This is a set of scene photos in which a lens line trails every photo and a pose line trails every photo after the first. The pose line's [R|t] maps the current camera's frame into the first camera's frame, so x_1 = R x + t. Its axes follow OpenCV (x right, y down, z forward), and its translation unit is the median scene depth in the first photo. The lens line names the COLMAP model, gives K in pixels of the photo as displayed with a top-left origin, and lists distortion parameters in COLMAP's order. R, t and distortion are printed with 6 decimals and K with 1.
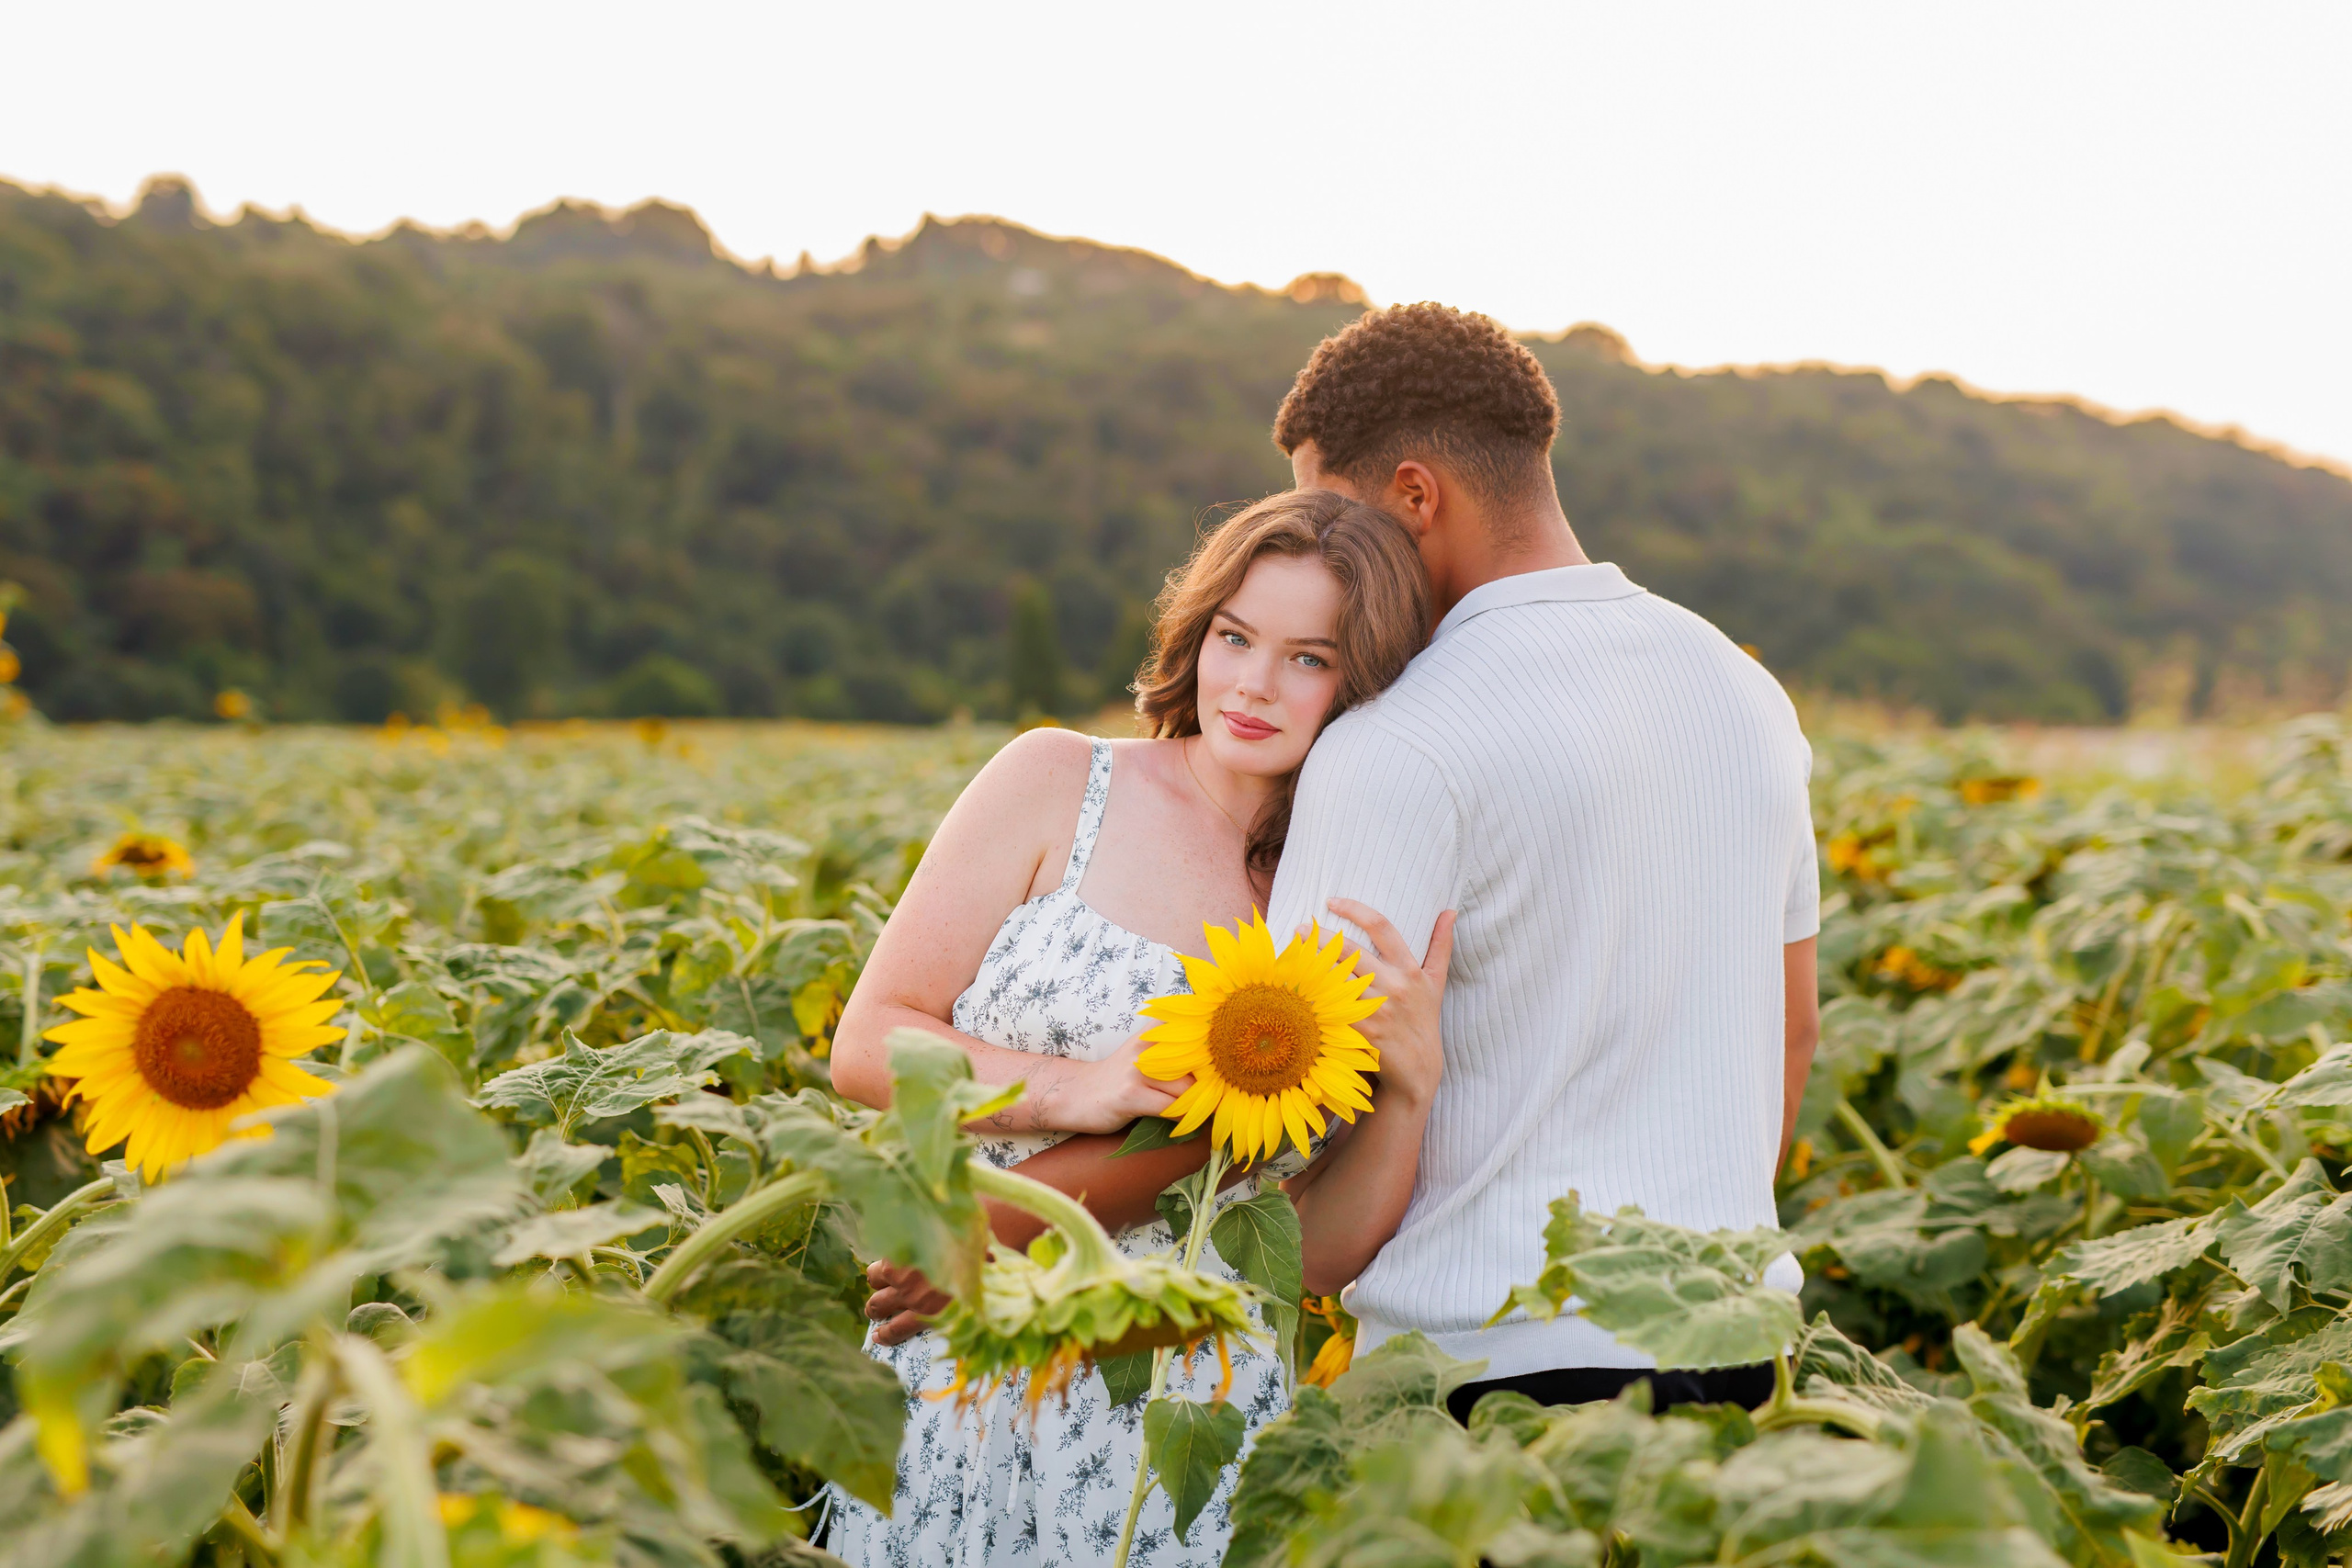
lens RADIAL K [[3278.7, 0, 1177.0], [0, 3278.7, 736.5], [0, 0, 1]] dist [-0.015351, 0.008278]
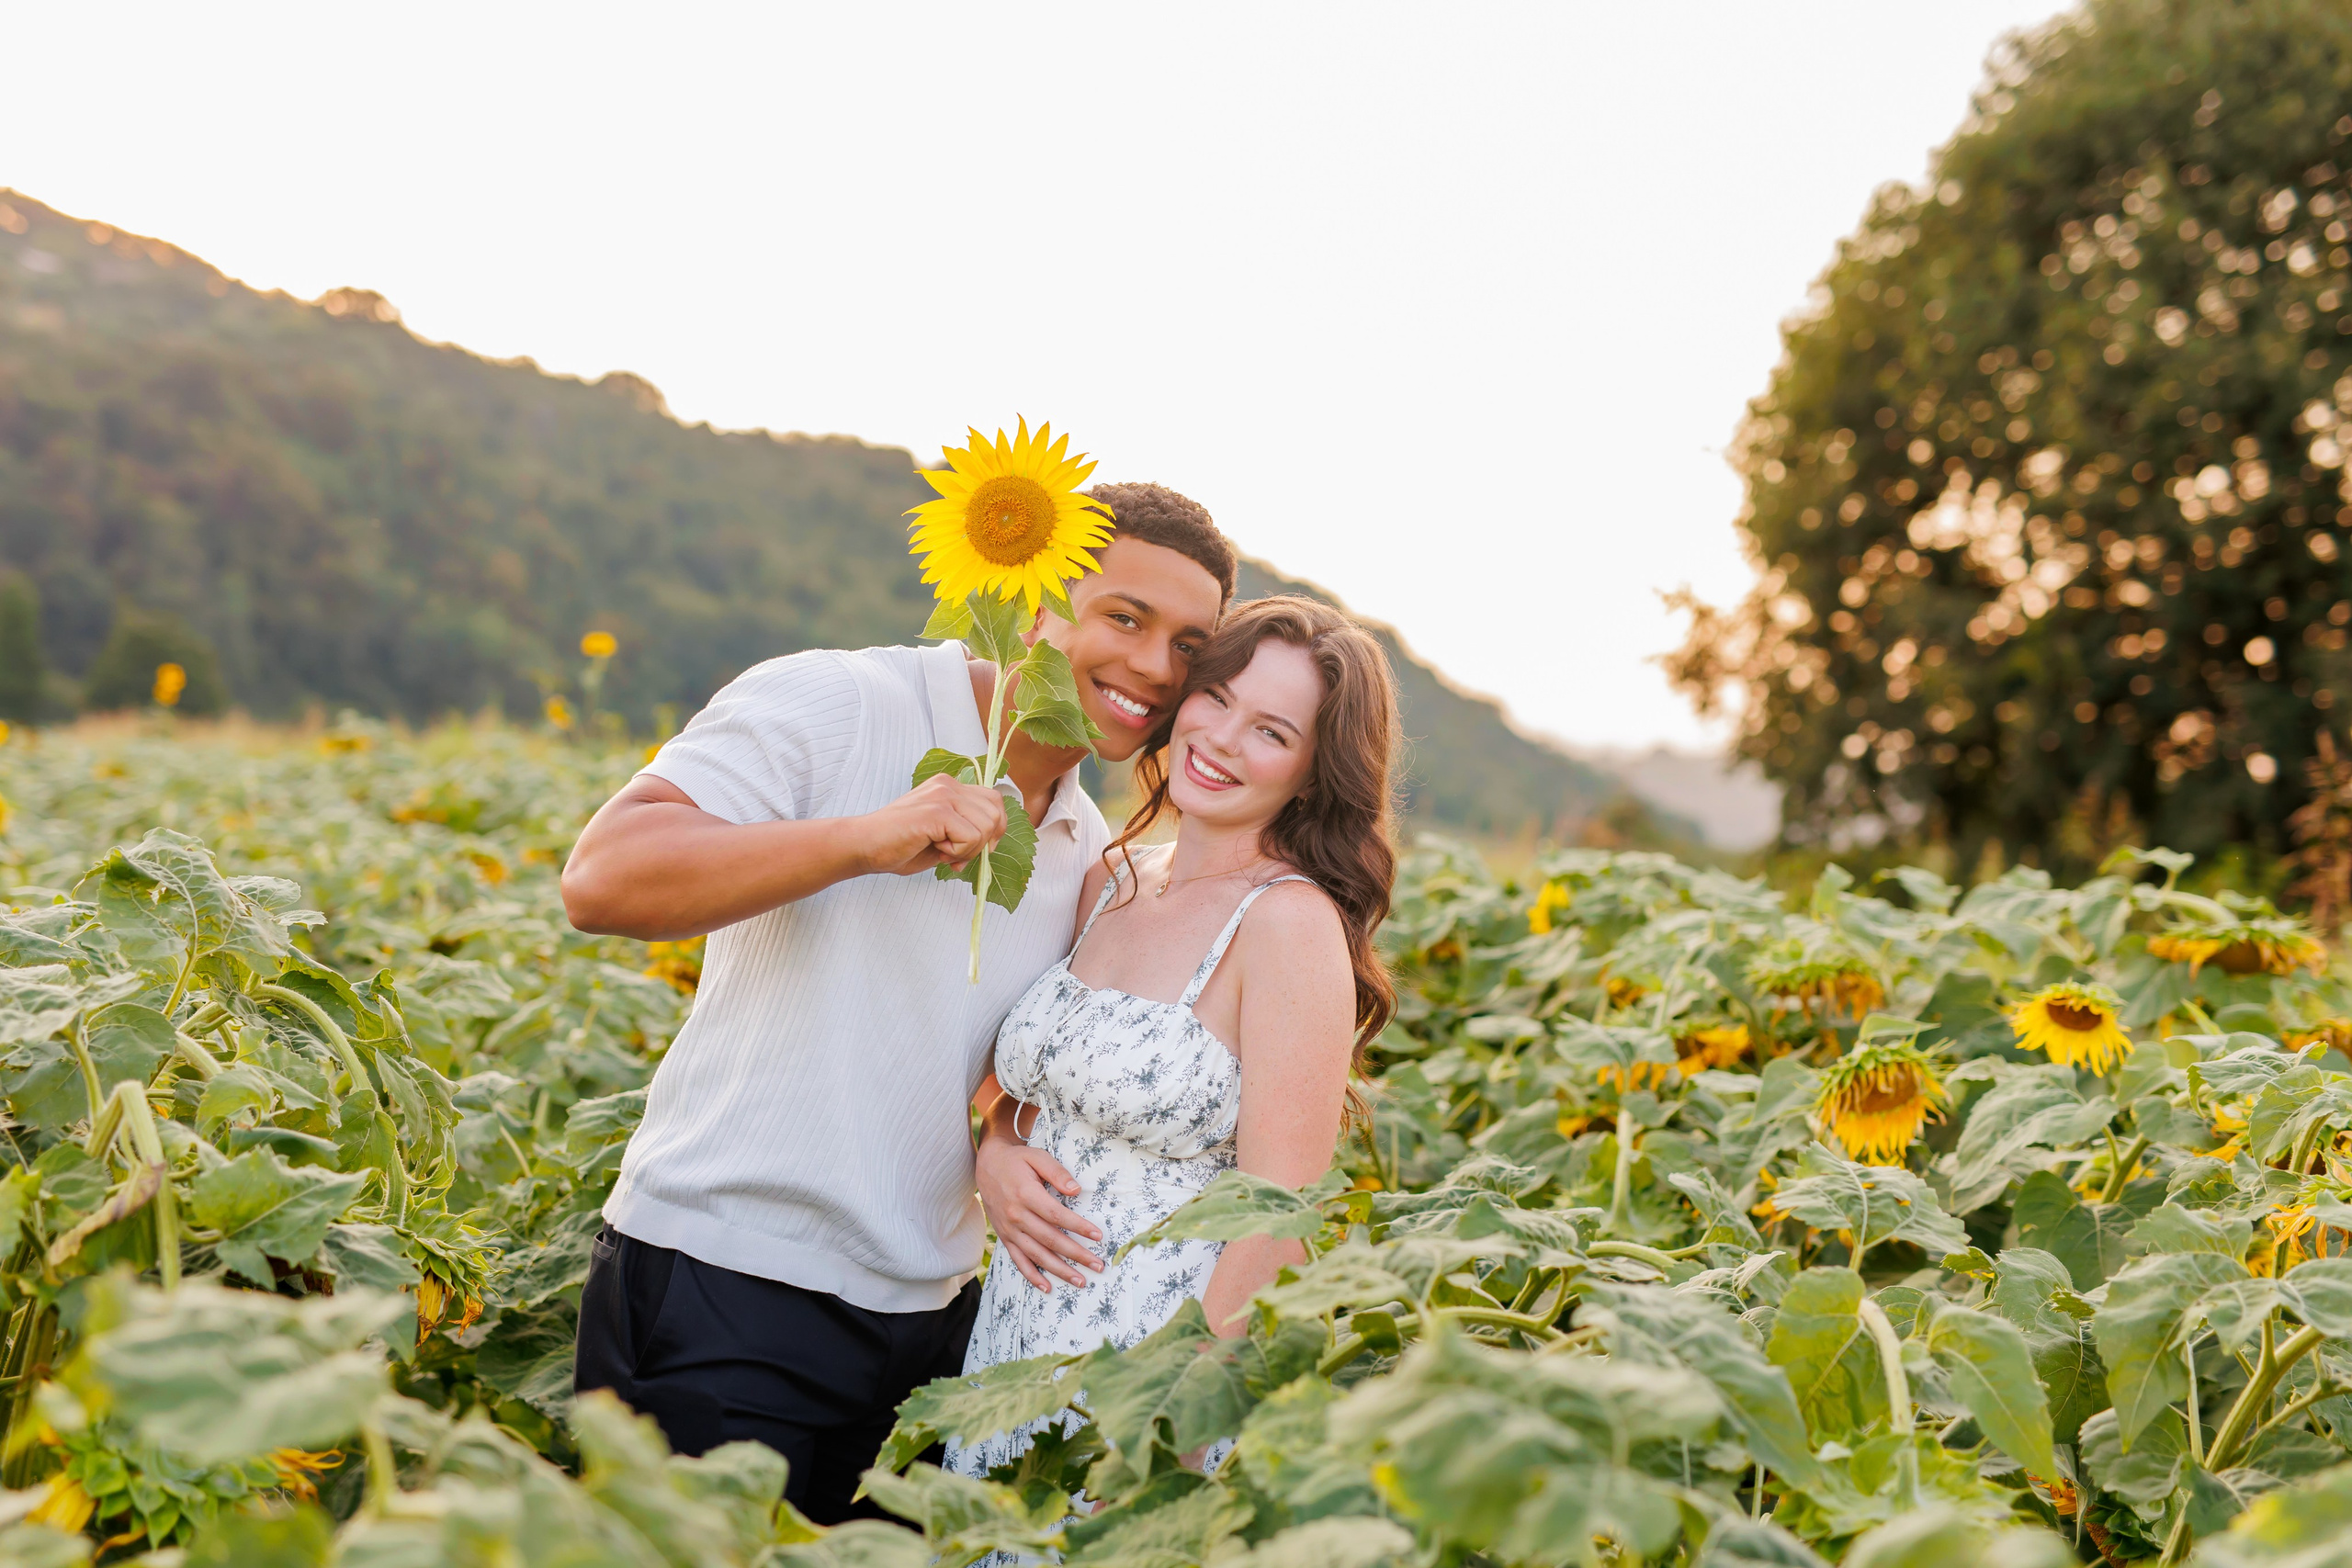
lens RADIAL K [[3271.8, 0, 1128.1], [0, 3271.8, 794.6], [0, 0, 1]] dist [0.001069, 0.036214]
pose [[0.956523, 0.075721, 0.281656, 0.056181], [-0.076184, 0.997050, -0.009324, 0.001265], [-0.281531, -0.012539, 0.959470, 0.123534]]
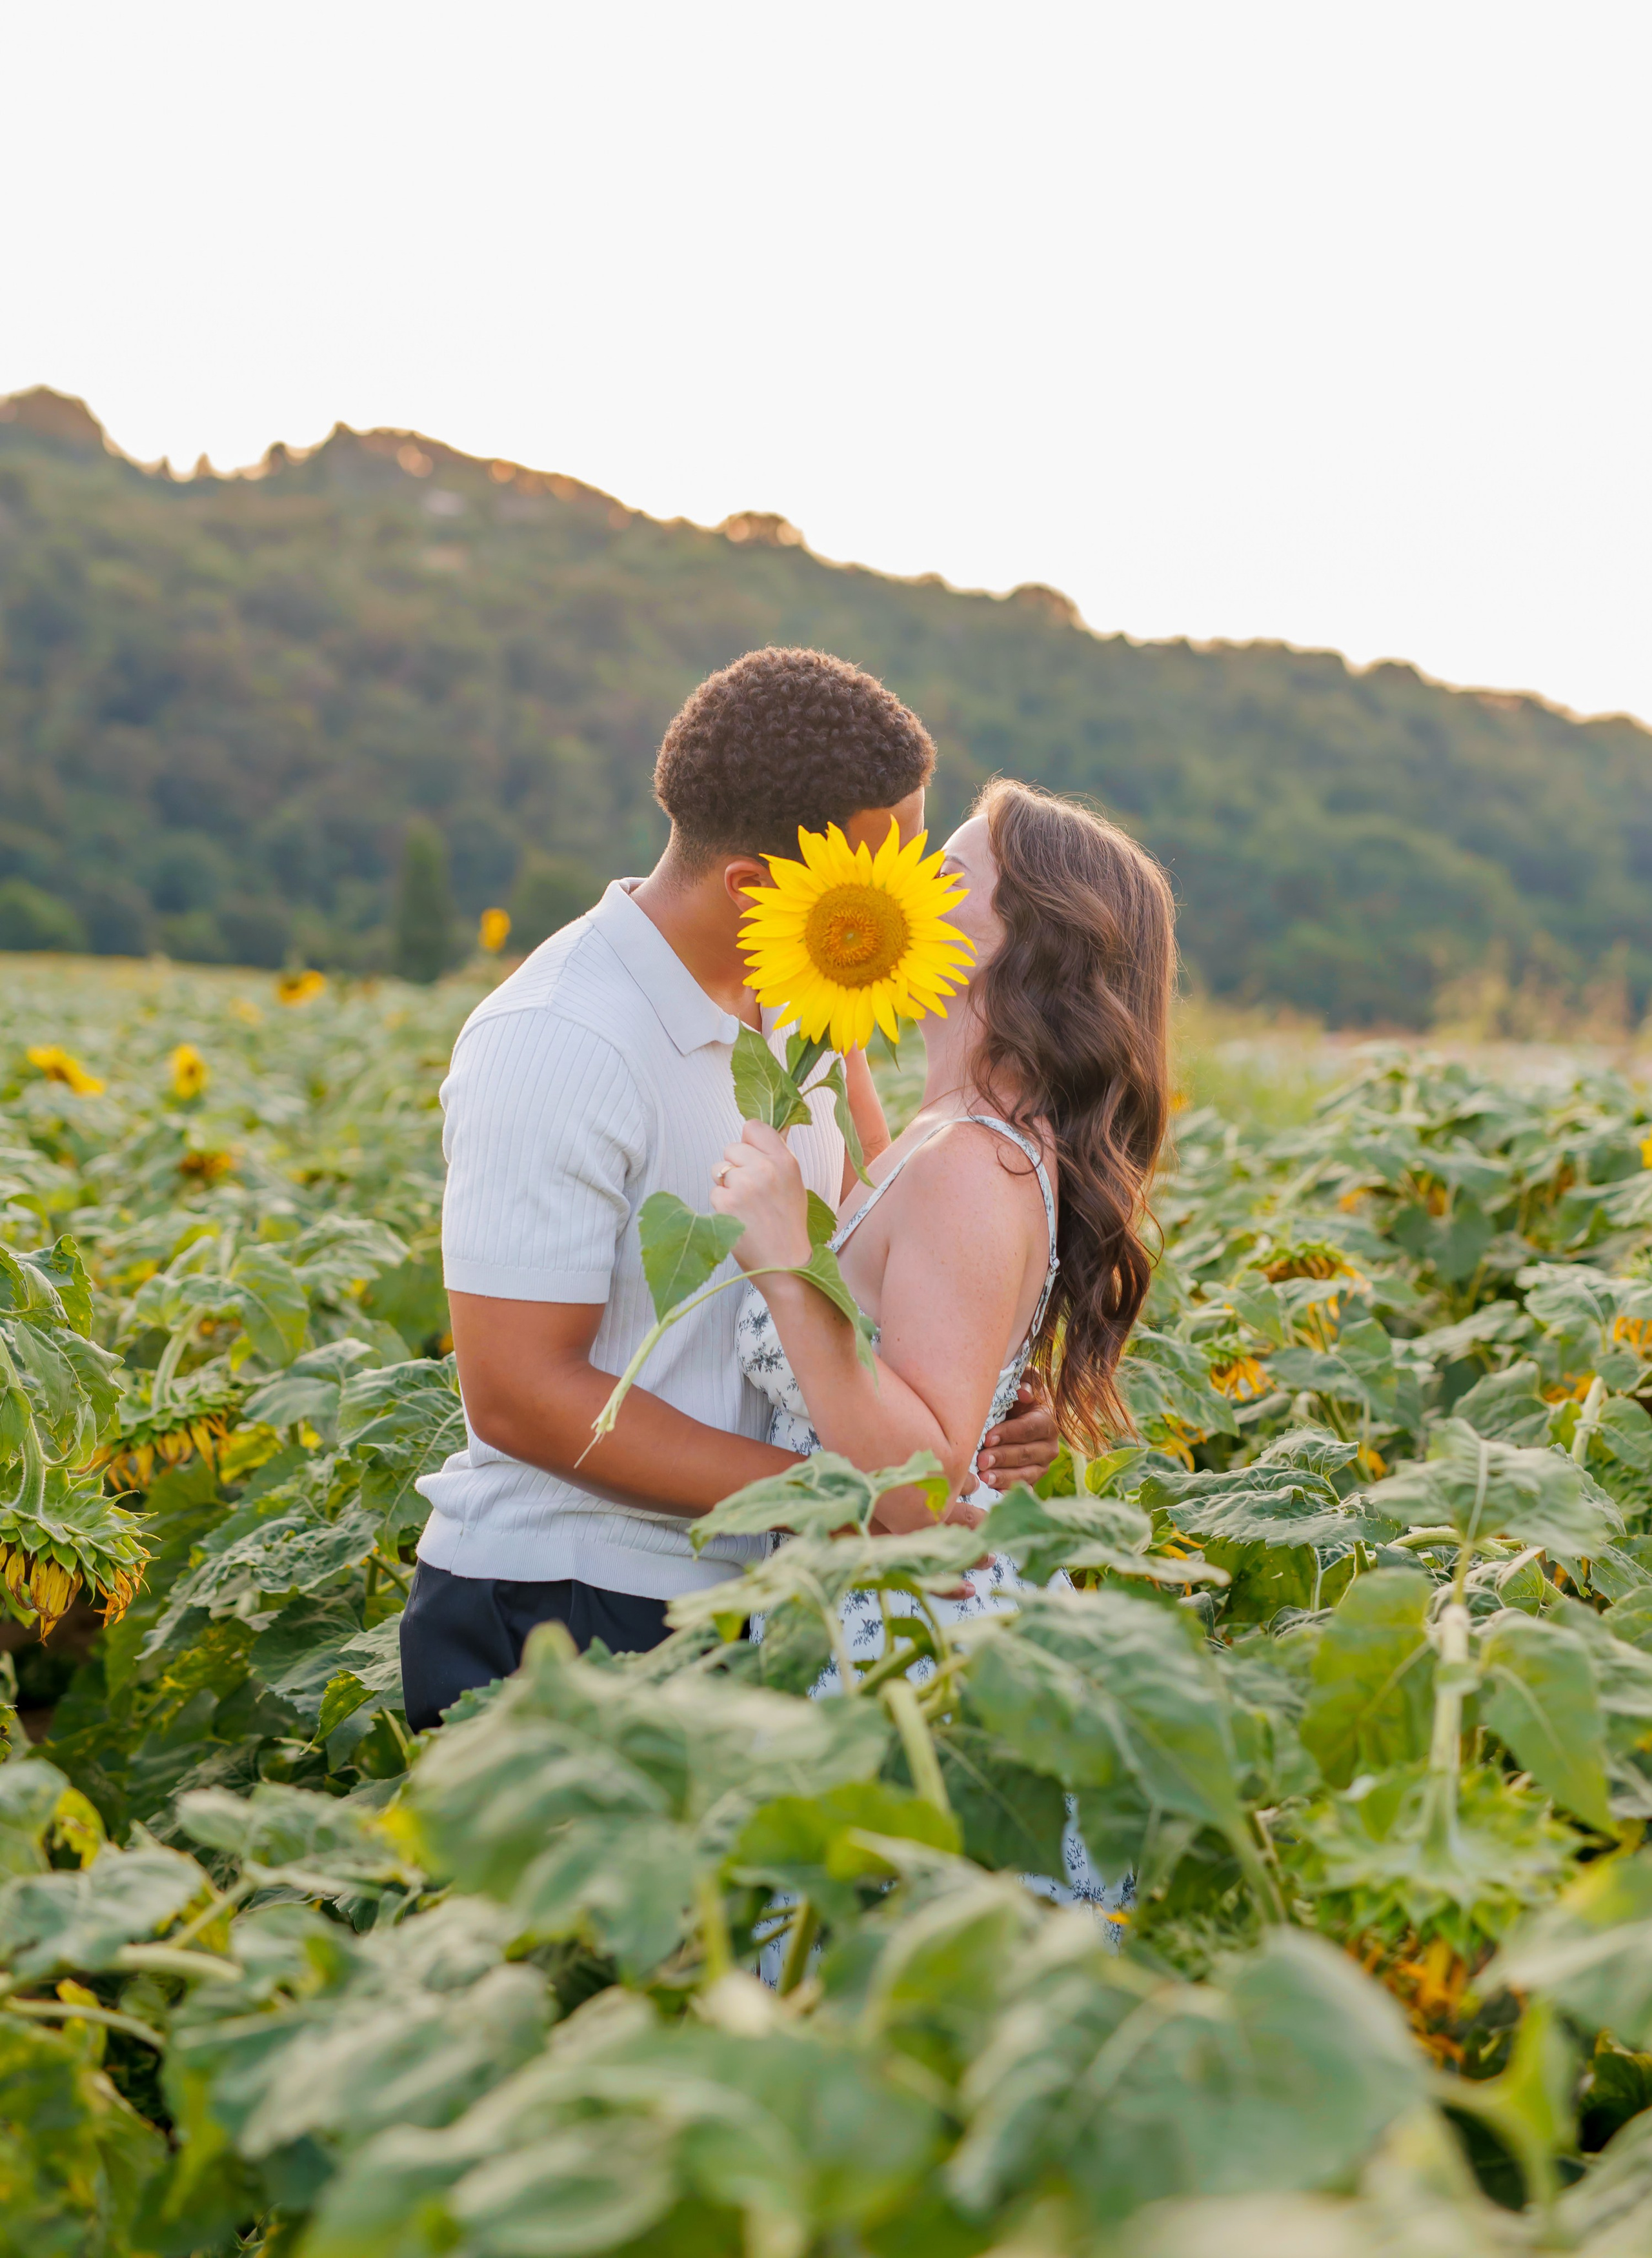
lens RADIAL K [[3489.8, 0, 858.0], [0, 3489.8, 1028.1], [0, 0, 1]] dist [0.002817, 0.006267]
pose [[0.995691, 0.050576, 0.077723, 0.260259], [-0.051094, 0.998683, 0.004680, -0.012574], [-0.077384, -0.008631, 0.996964, 0.128295]]
